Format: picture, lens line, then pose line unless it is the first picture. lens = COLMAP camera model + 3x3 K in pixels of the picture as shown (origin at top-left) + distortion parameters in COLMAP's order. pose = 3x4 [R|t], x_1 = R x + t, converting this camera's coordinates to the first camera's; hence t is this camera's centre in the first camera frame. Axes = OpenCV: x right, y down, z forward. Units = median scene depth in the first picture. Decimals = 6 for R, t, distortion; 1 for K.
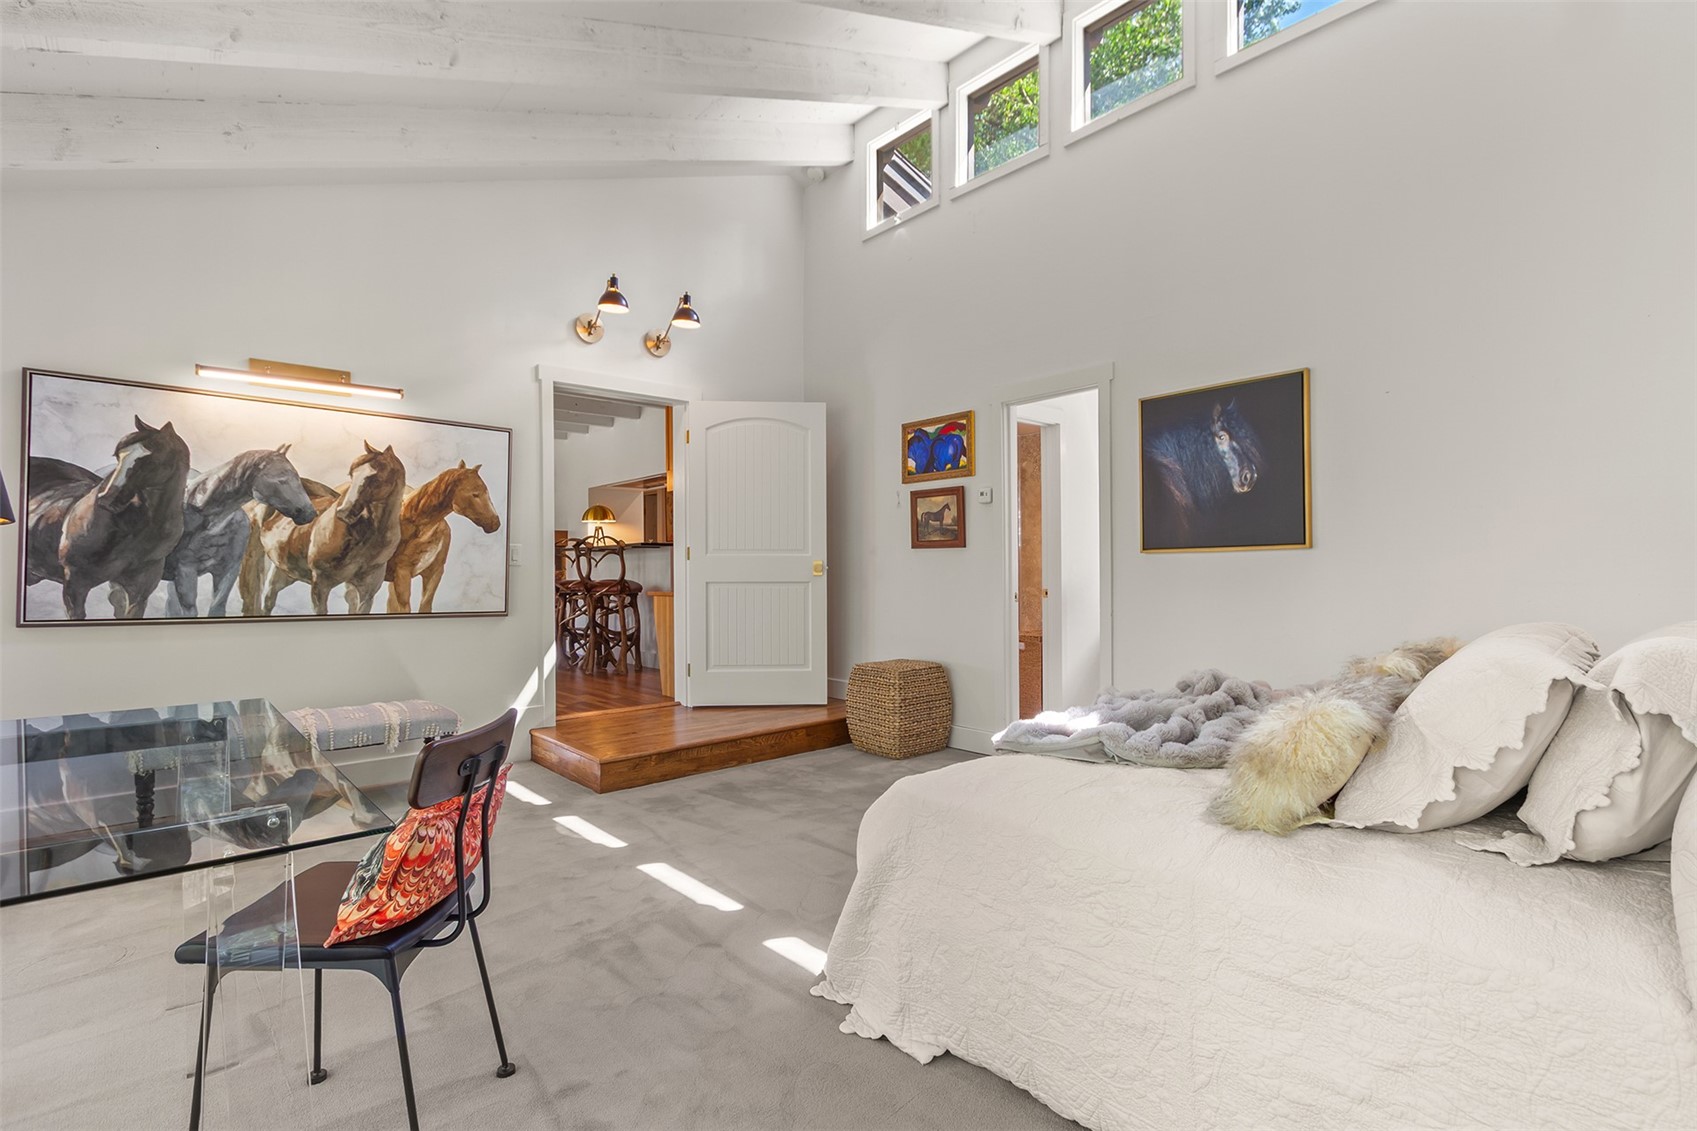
lens RADIAL K [[808.1, 0, 844.1], [0, 808.1, 567.8], [0, 0, 1]] dist [0.006967, -0.002656]
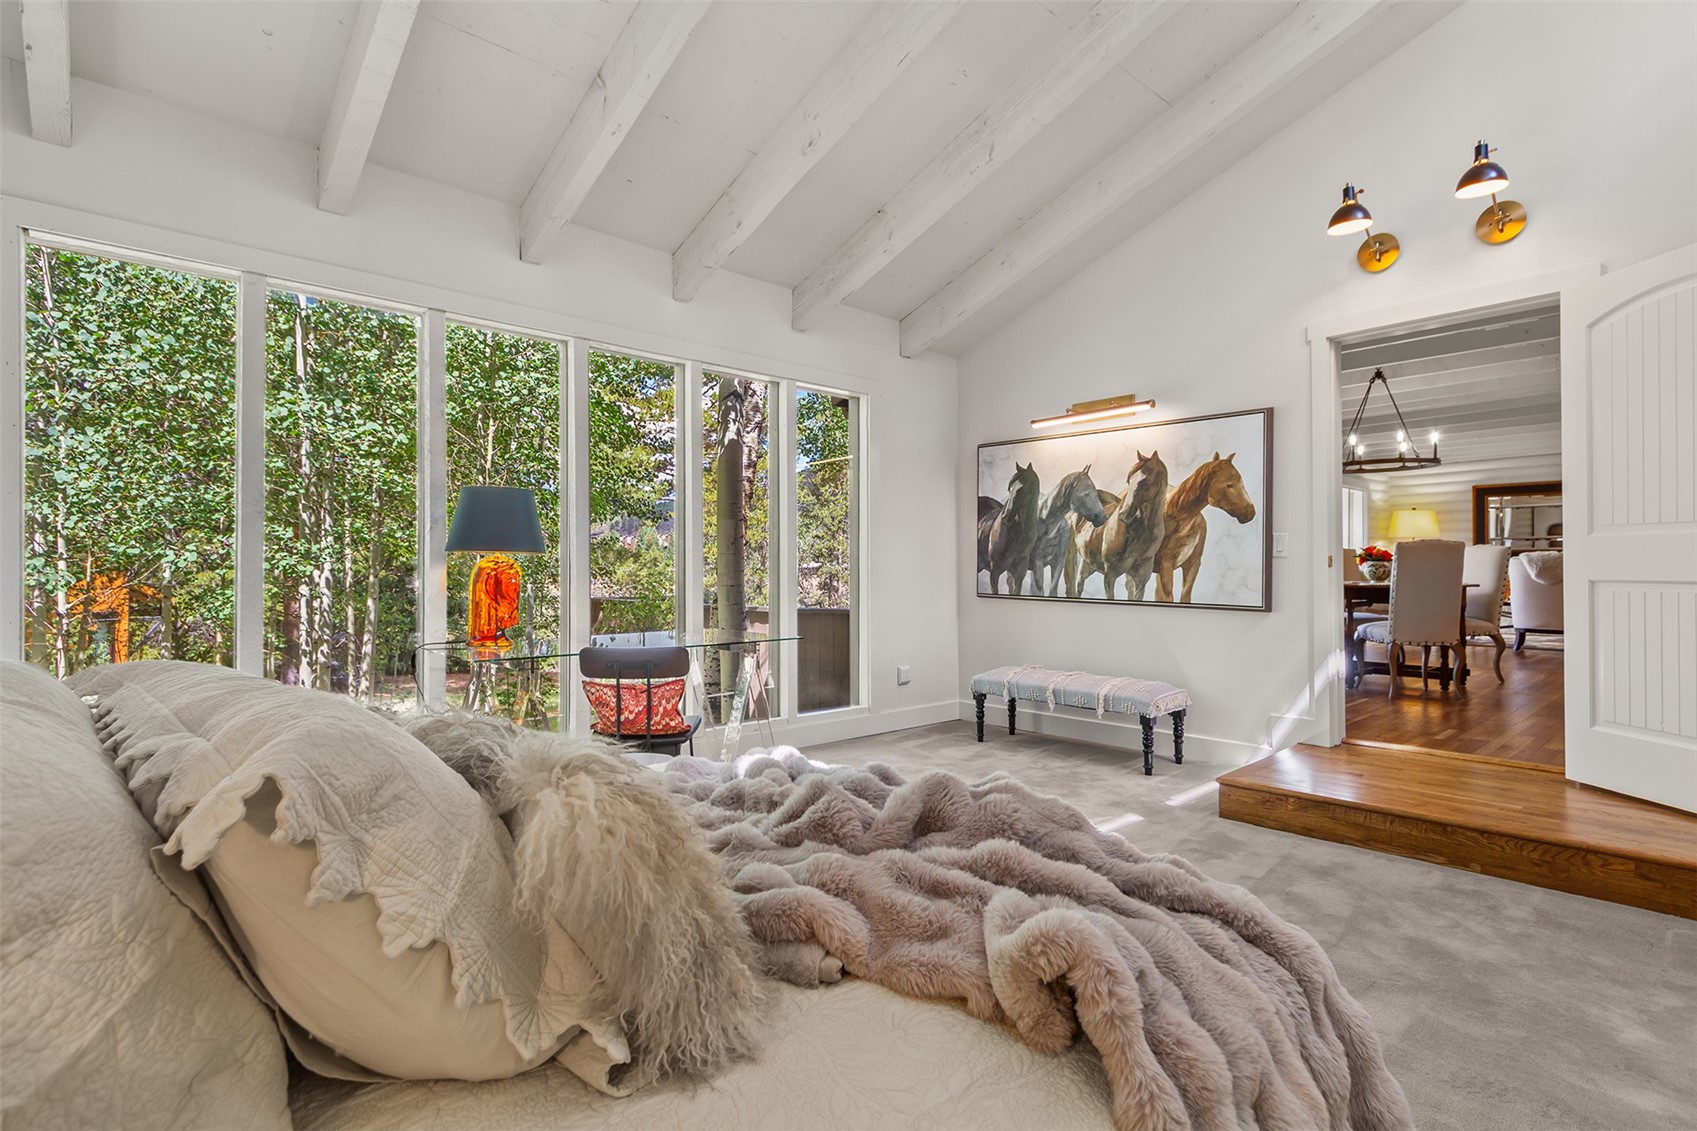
lens RADIAL K [[808.1, 0, 852.0], [0, 808.1, 567.5], [0, 0, 1]] dist [0.006967, -0.002656]
pose [[0.014974, 0.001669, -0.999886, 0.571615], [0.004963, 0.999986, 0.001743, 0.005765], [0.999876, -0.004988, 0.014965, 0.590886]]
